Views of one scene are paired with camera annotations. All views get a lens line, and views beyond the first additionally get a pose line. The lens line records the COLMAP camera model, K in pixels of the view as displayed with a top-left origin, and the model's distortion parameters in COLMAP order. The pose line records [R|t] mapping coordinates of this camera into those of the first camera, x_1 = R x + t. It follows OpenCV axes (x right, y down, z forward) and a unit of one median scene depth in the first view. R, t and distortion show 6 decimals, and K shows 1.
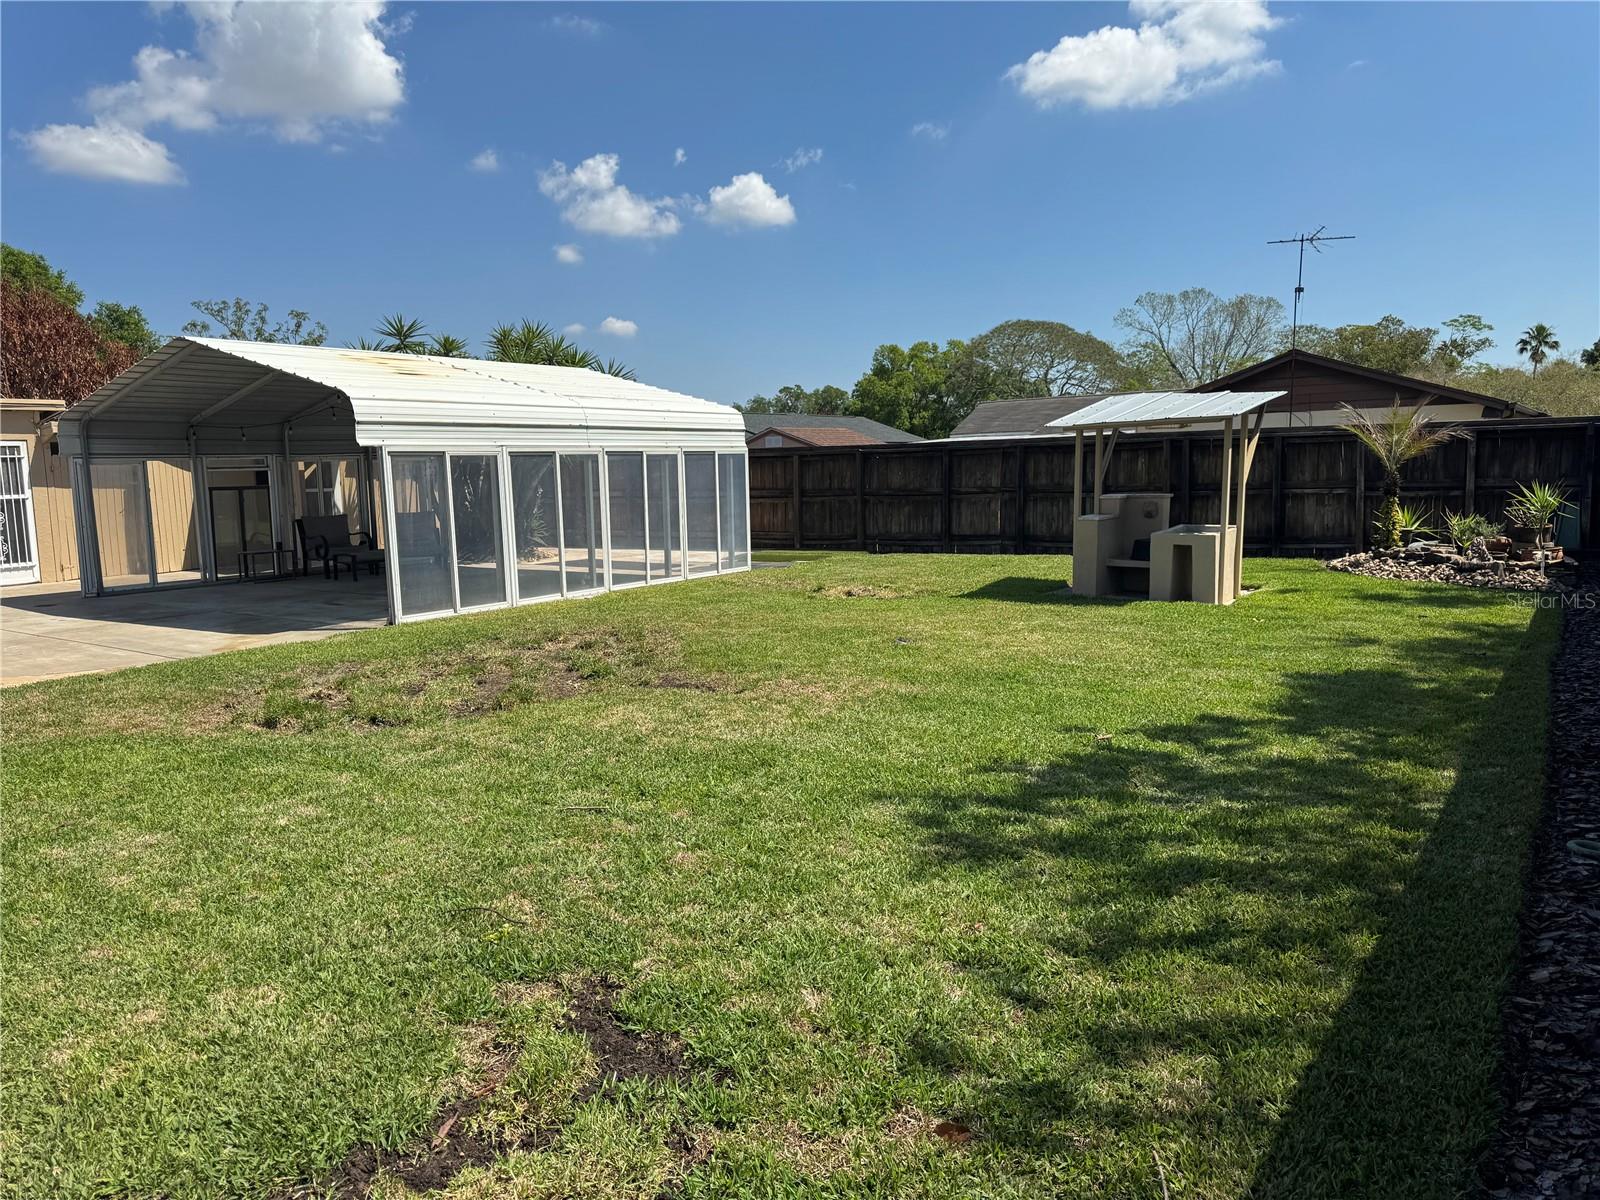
lens RADIAL K [[1138.2, 0, 776.3], [0, 1138.2, 609.0], [0, 0, 1]] dist [0.086404, -0.144647]
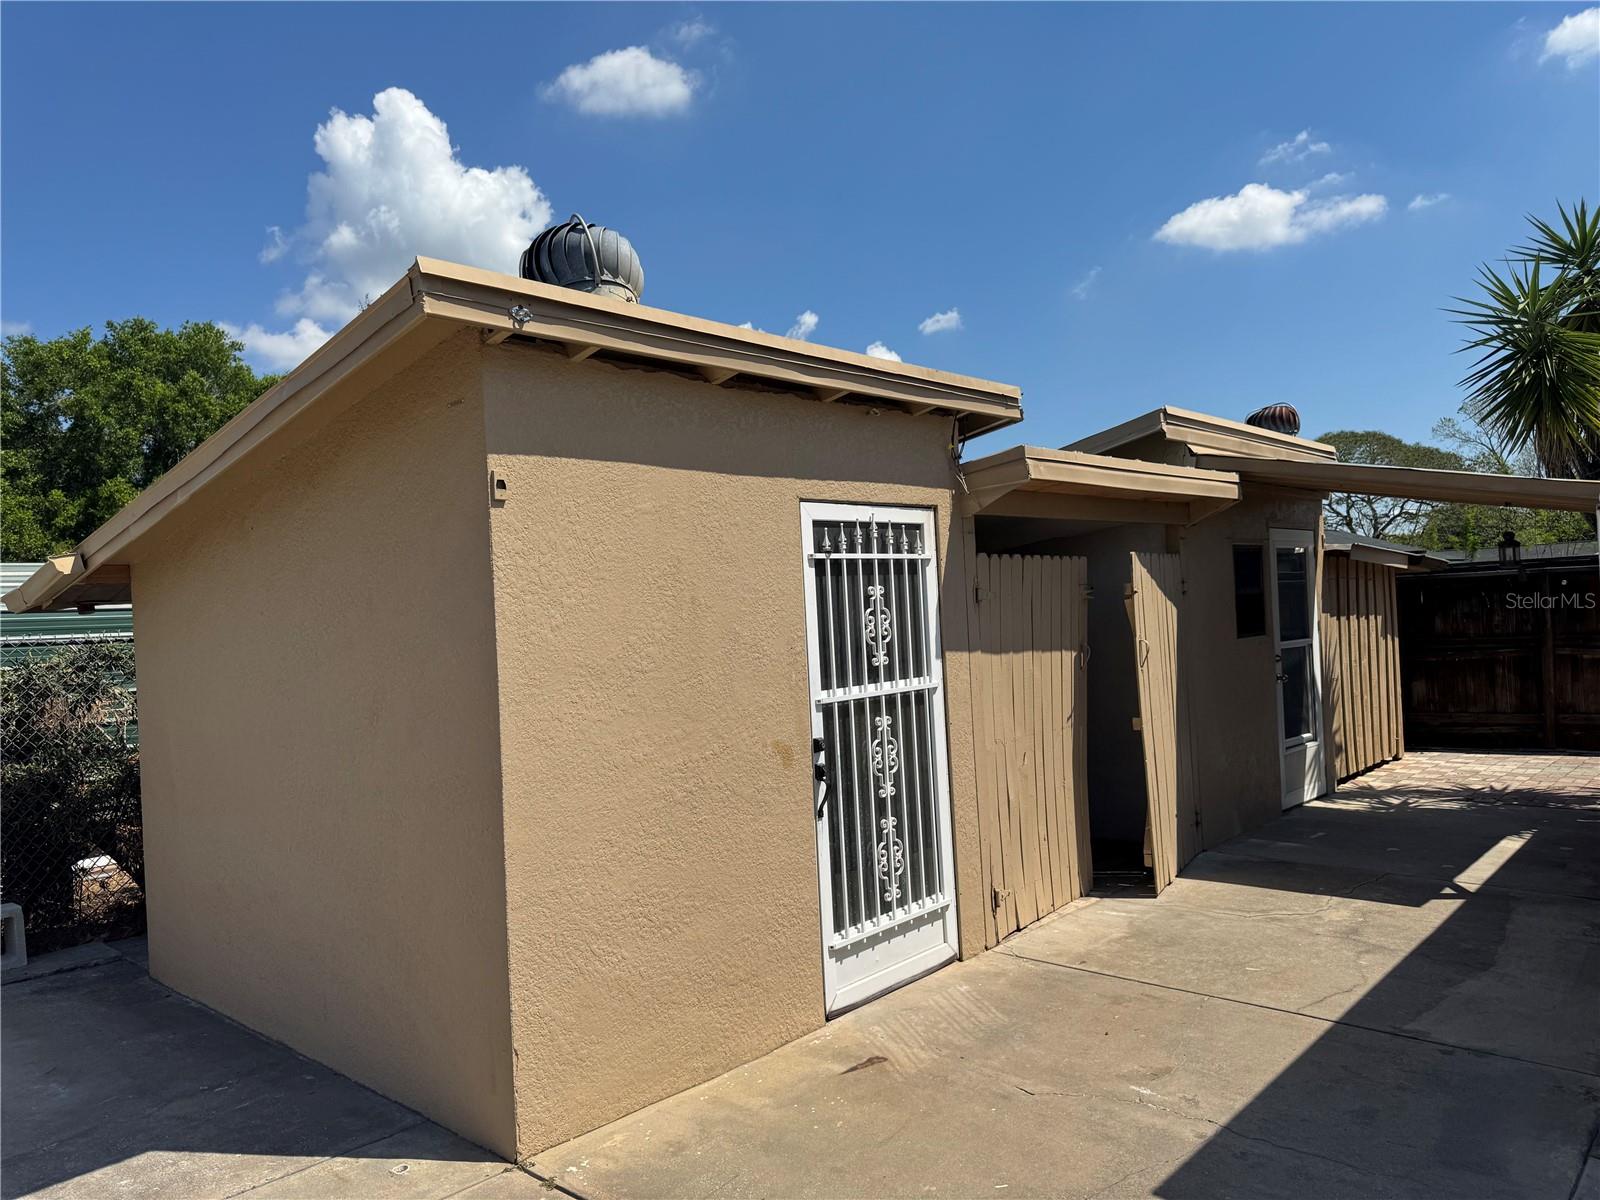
lens RADIAL K [[1163.2, 0, 841.2], [0, 1163.2, 575.6], [0, 0, 1]] dist [0.049568, 0.000742]
pose [[0.997318, -0.025334, -0.068669, -0.598135], [0.014508, 0.987998, -0.153786, -0.071148], [0.071740, 0.152378, 0.985715, 0.618942]]
